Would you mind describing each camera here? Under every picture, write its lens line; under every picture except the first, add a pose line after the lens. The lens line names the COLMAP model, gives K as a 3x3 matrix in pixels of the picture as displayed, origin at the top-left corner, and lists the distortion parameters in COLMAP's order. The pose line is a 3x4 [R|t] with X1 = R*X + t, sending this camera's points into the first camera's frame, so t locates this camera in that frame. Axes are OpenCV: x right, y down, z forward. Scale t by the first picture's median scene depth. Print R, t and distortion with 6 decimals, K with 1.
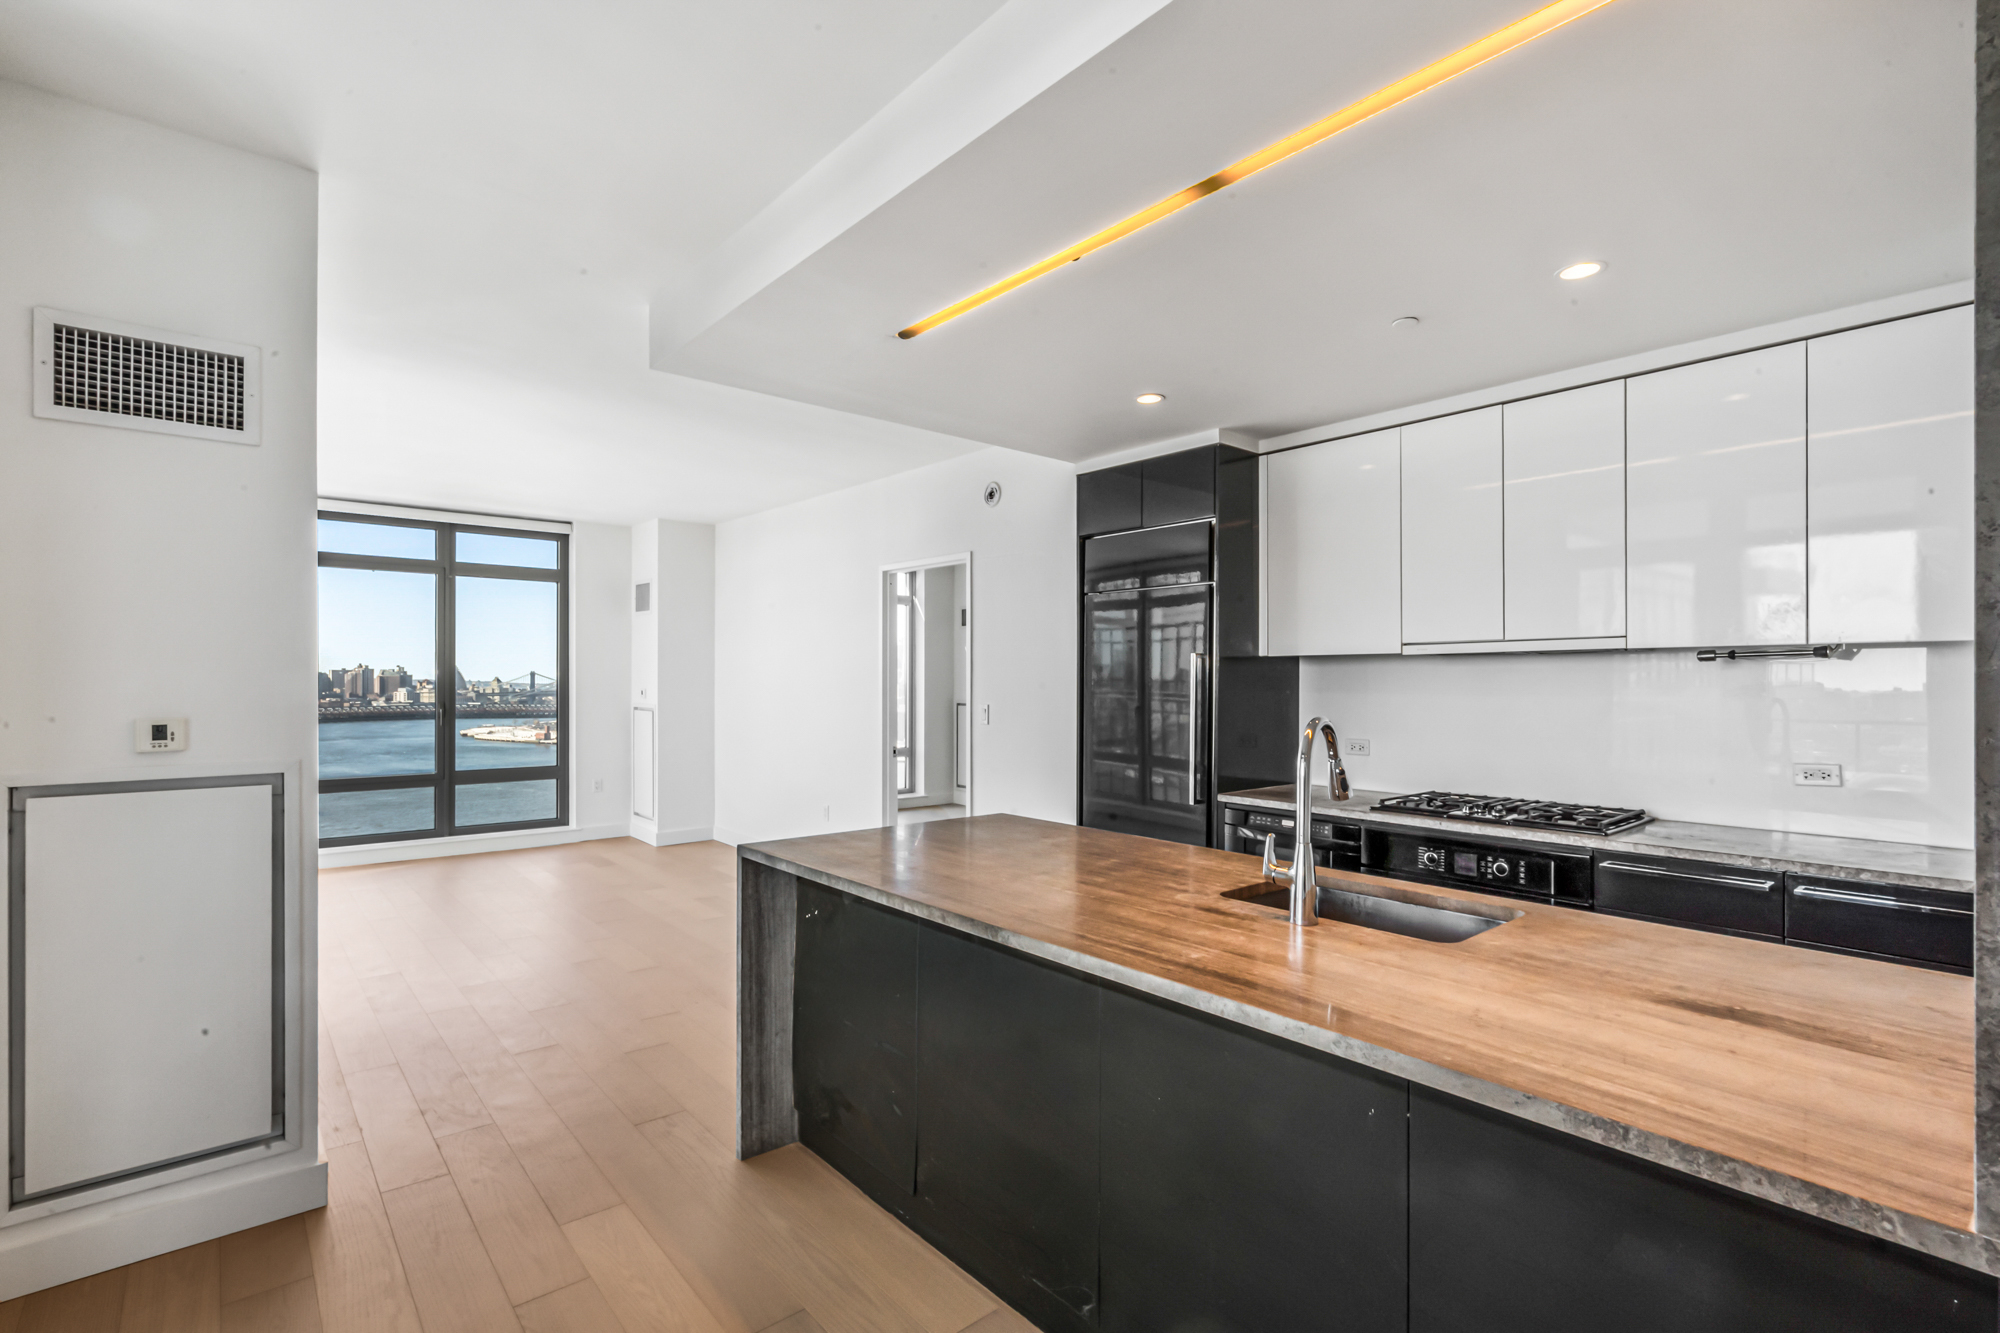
lens RADIAL K [[931.0, 0, 985.3], [0, 931.0, 673.3], [0, 0, 1]] dist [0.003913, 0.000471]
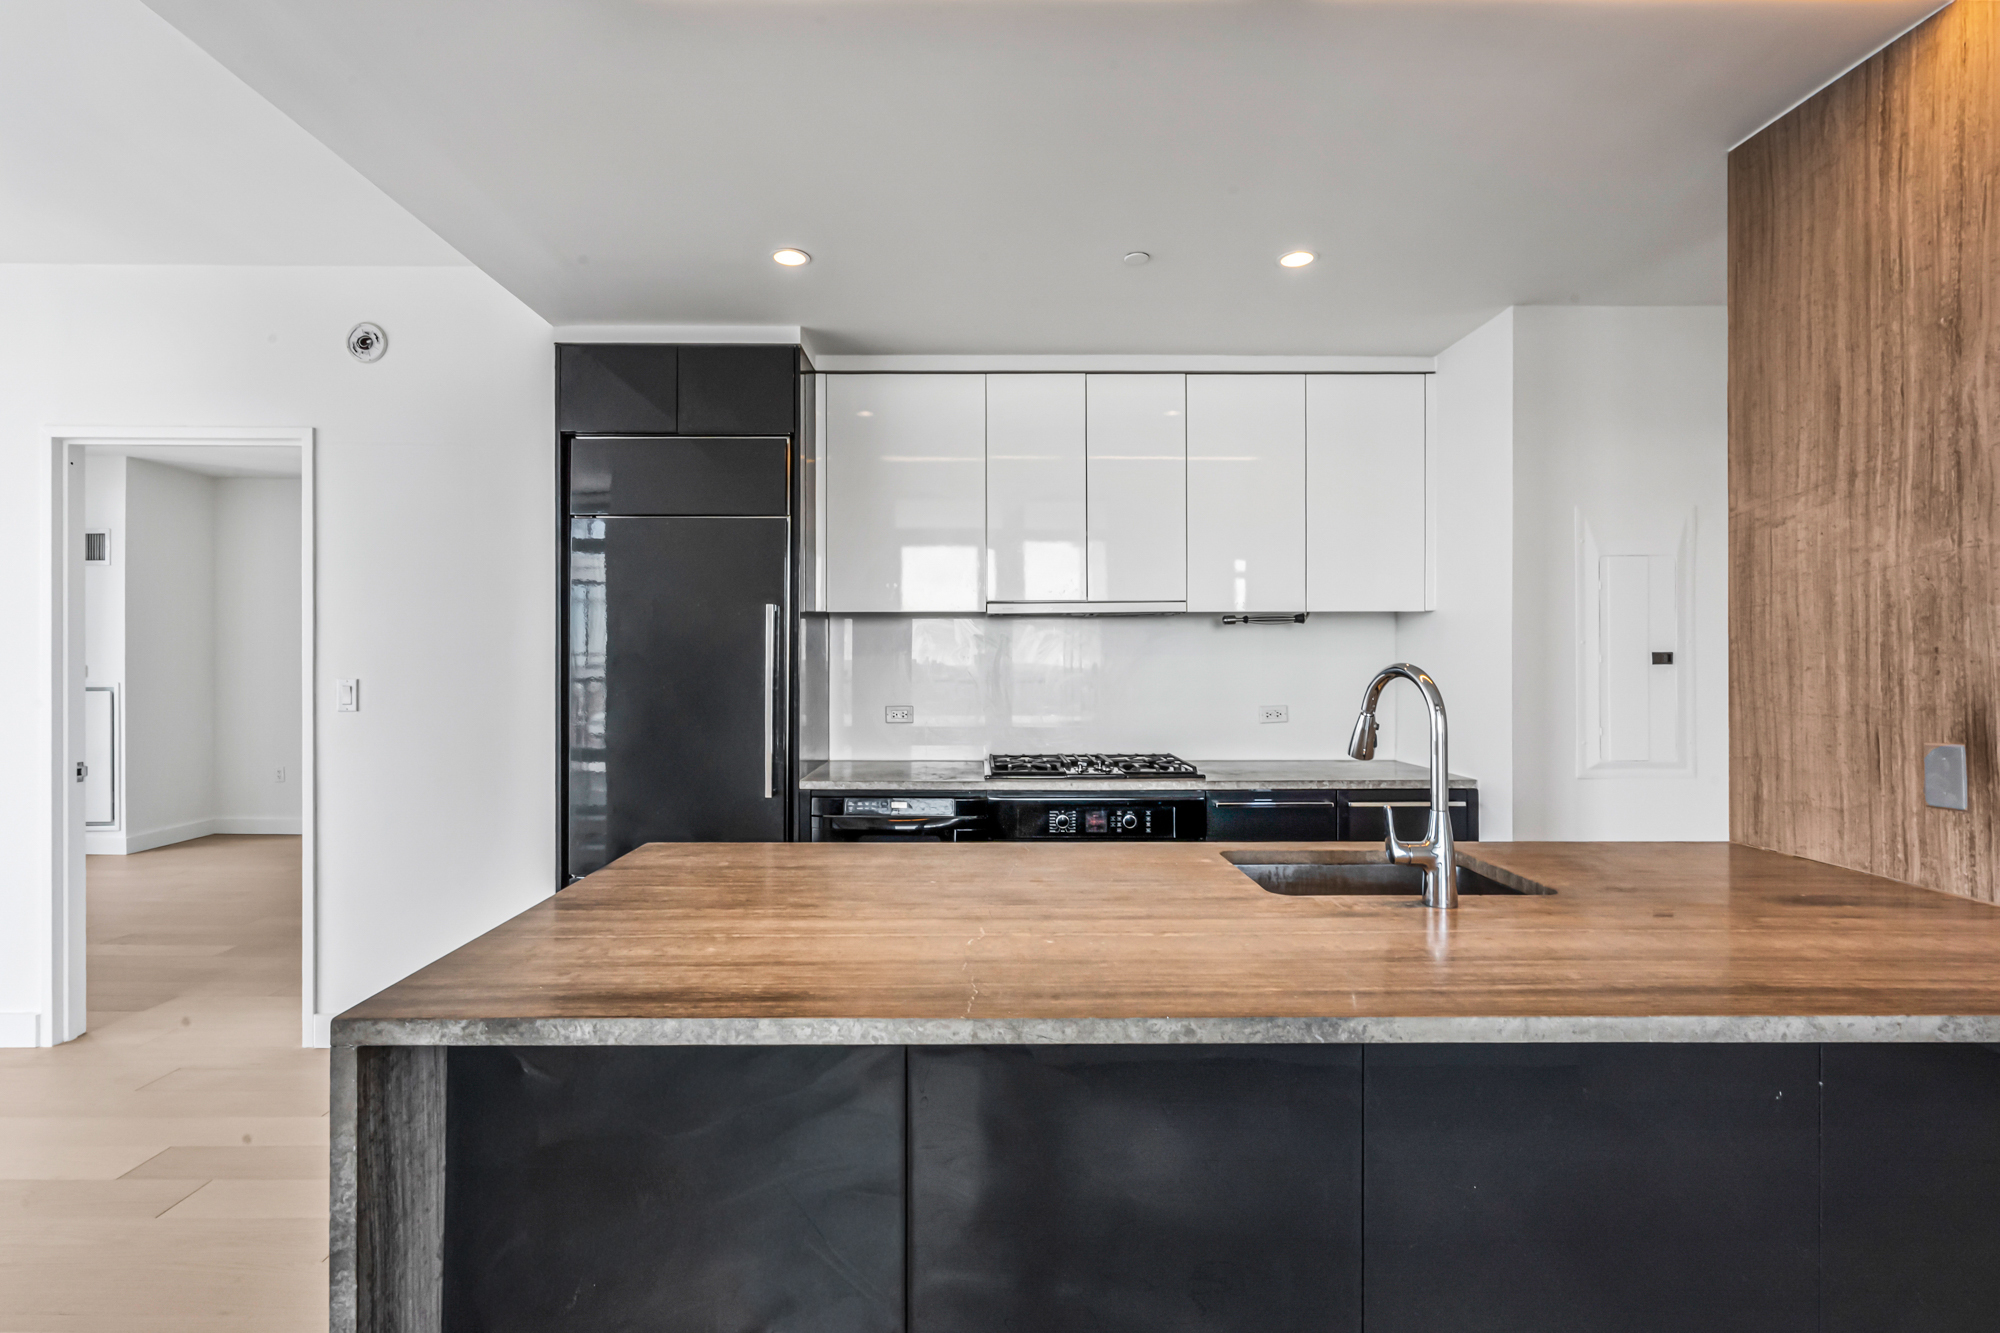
lens RADIAL K [[926.3, 0, 992.6], [0, 926.3, 659.4], [0, 0, 1]] dist [0.002030, 0.000072]
pose [[0.639303, -0.001926, 0.768952, -0.197909], [-0.002626, 0.999986, 0.004688, 0.015691], [-0.768950, -0.005017, 0.639289, 0.275077]]
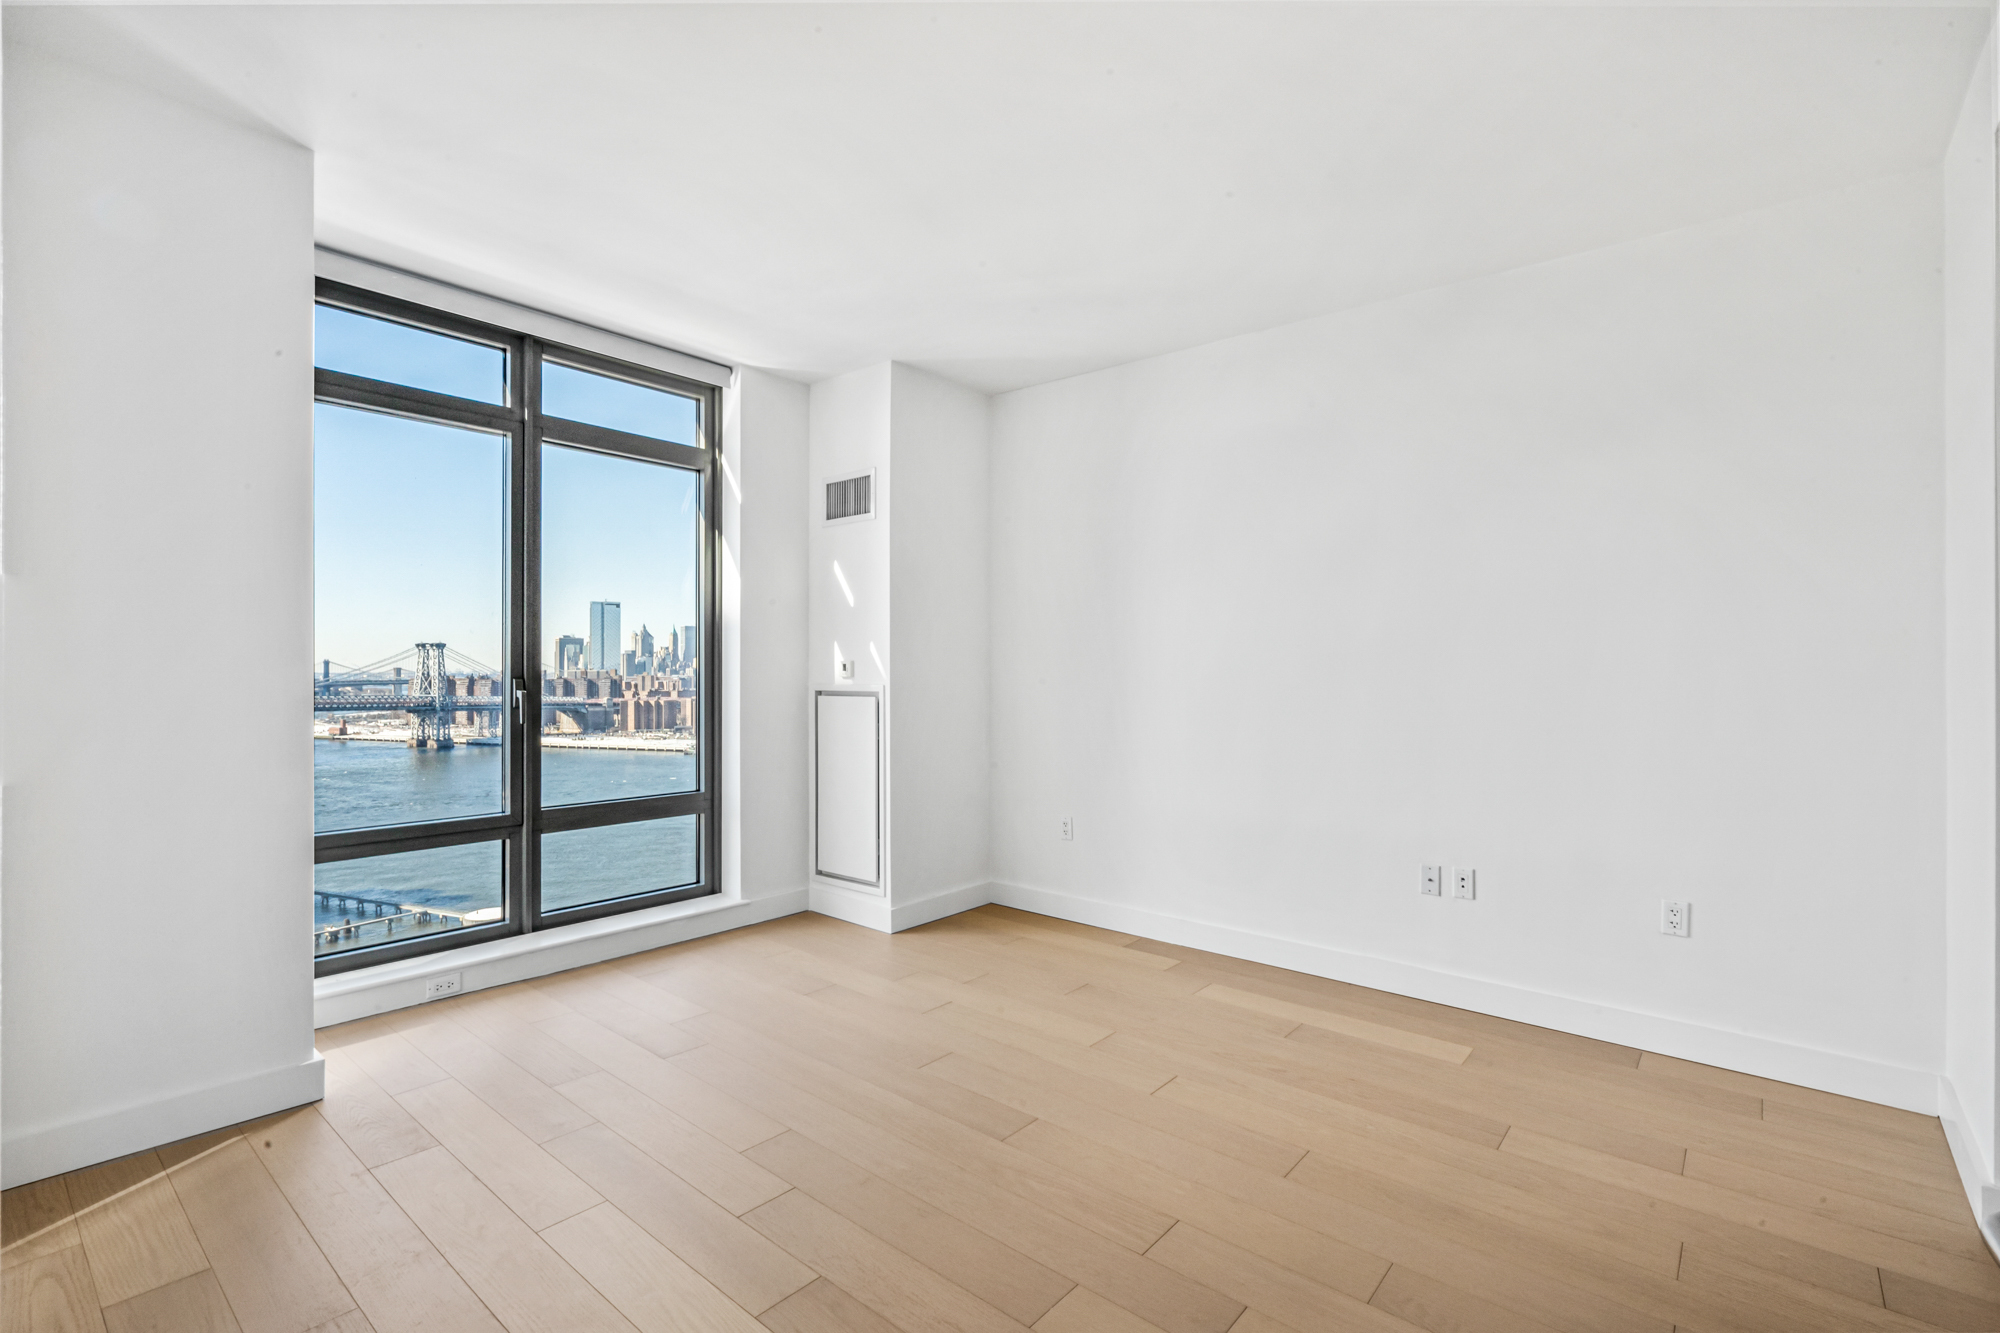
lens RADIAL K [[913.9, 0, 932.9], [0, 913.9, 666.7], [0, 0, 1]] dist [0.072397, 0.000020]
pose [[0.992115, 0.004037, 0.125268, -0.579579], [-0.004275, 0.999990, 0.001629, 0.031083], [-0.125260, -0.002152, 0.992122, 0.625790]]
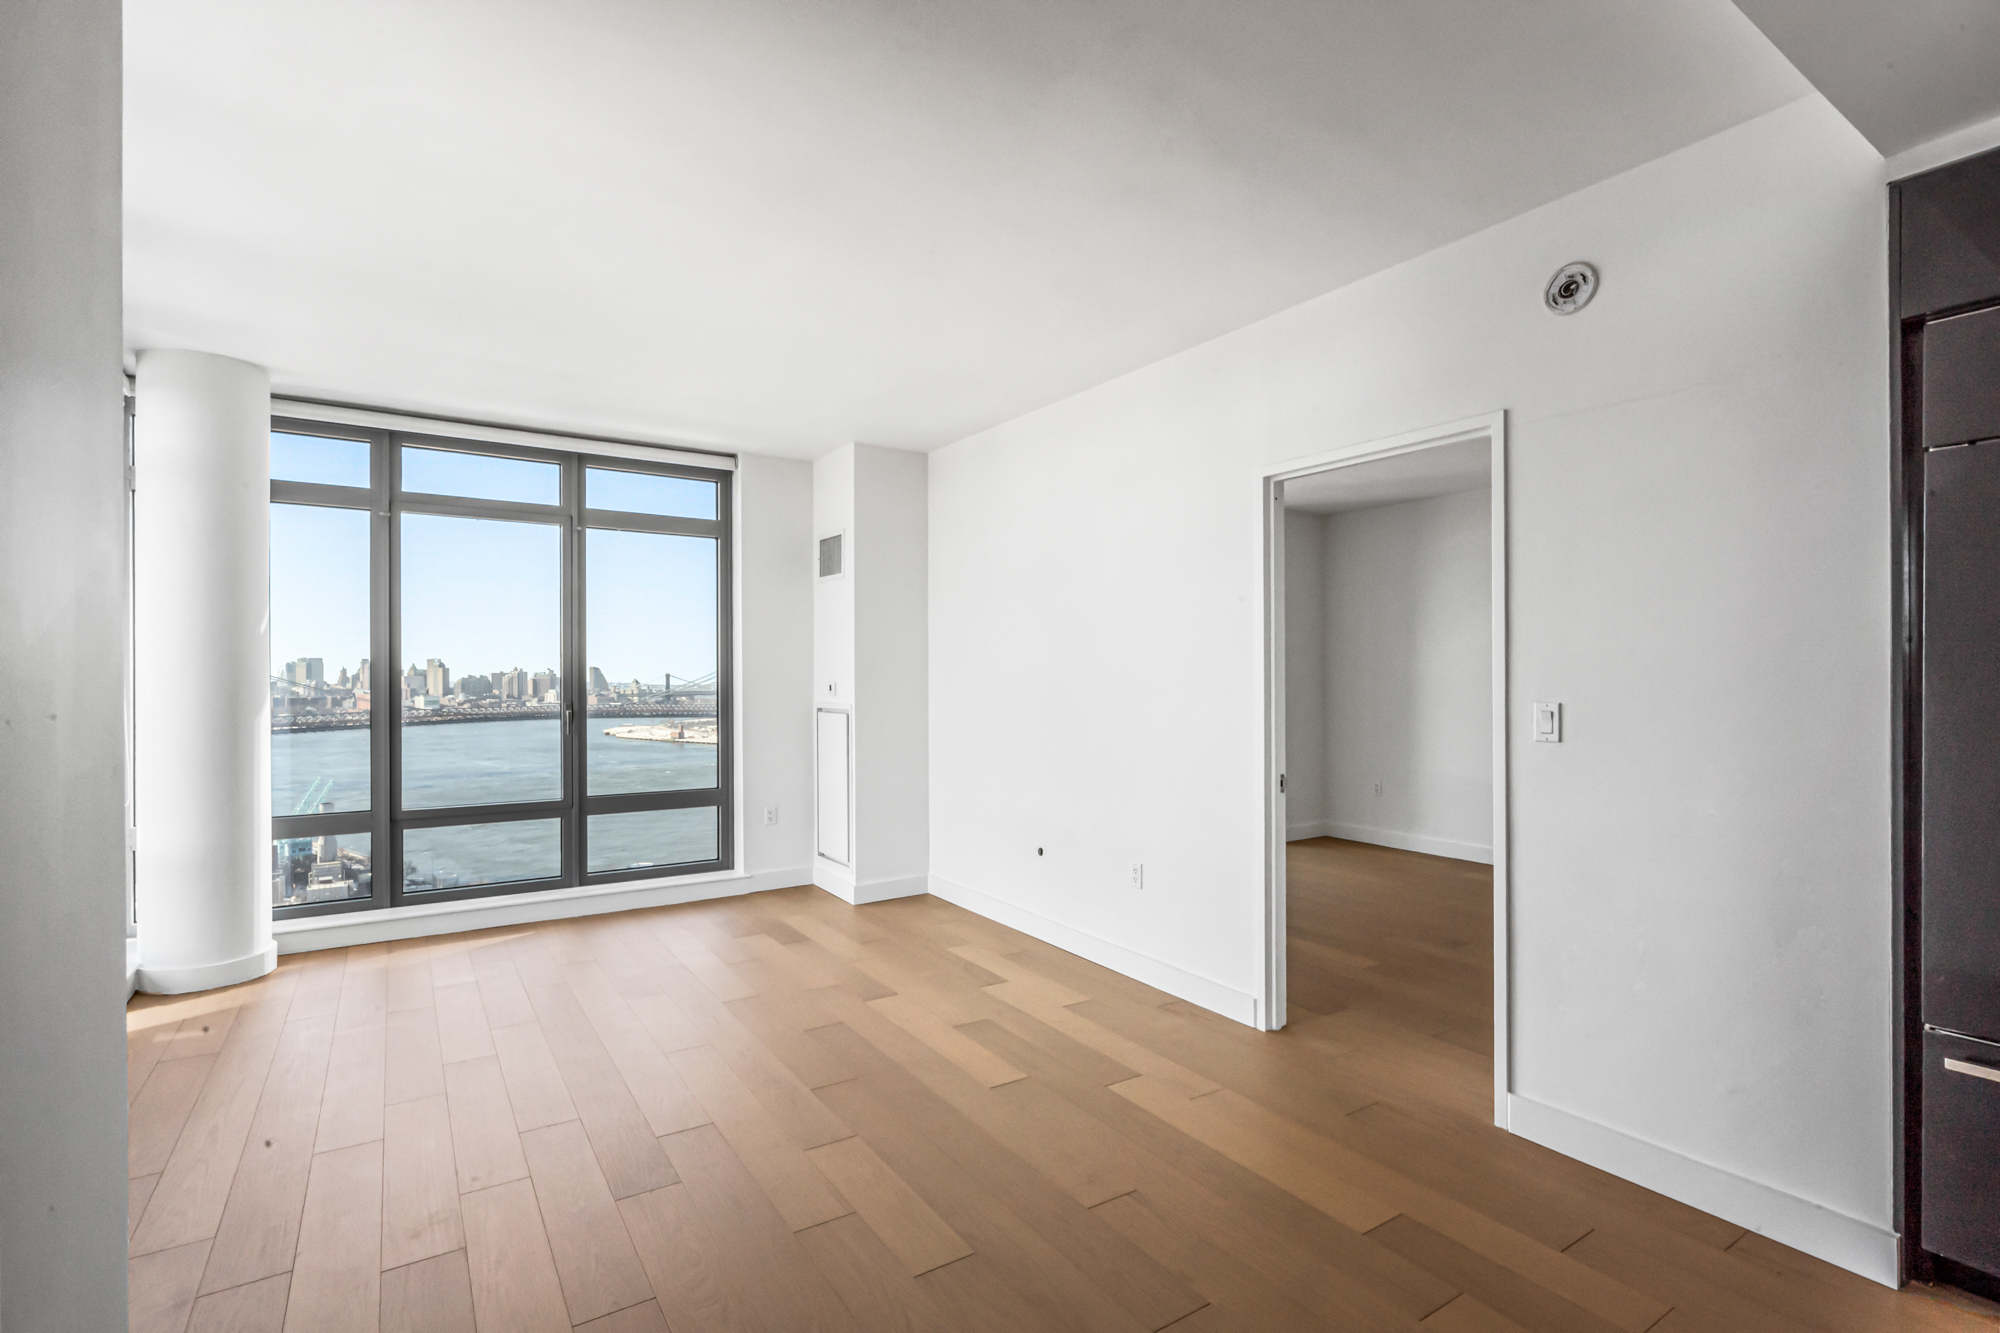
lens RADIAL K [[921.3, 0, 983.7], [0, 921.3, 675.1], [0, 0, 1]] dist [0.001527, 0.000144]
pose [[0.992610, -0.004845, -0.121251, -0.243852], [0.005061, 0.999986, 0.001472, 0.015304], [0.121242, -0.002074, 0.992621, 0.454814]]
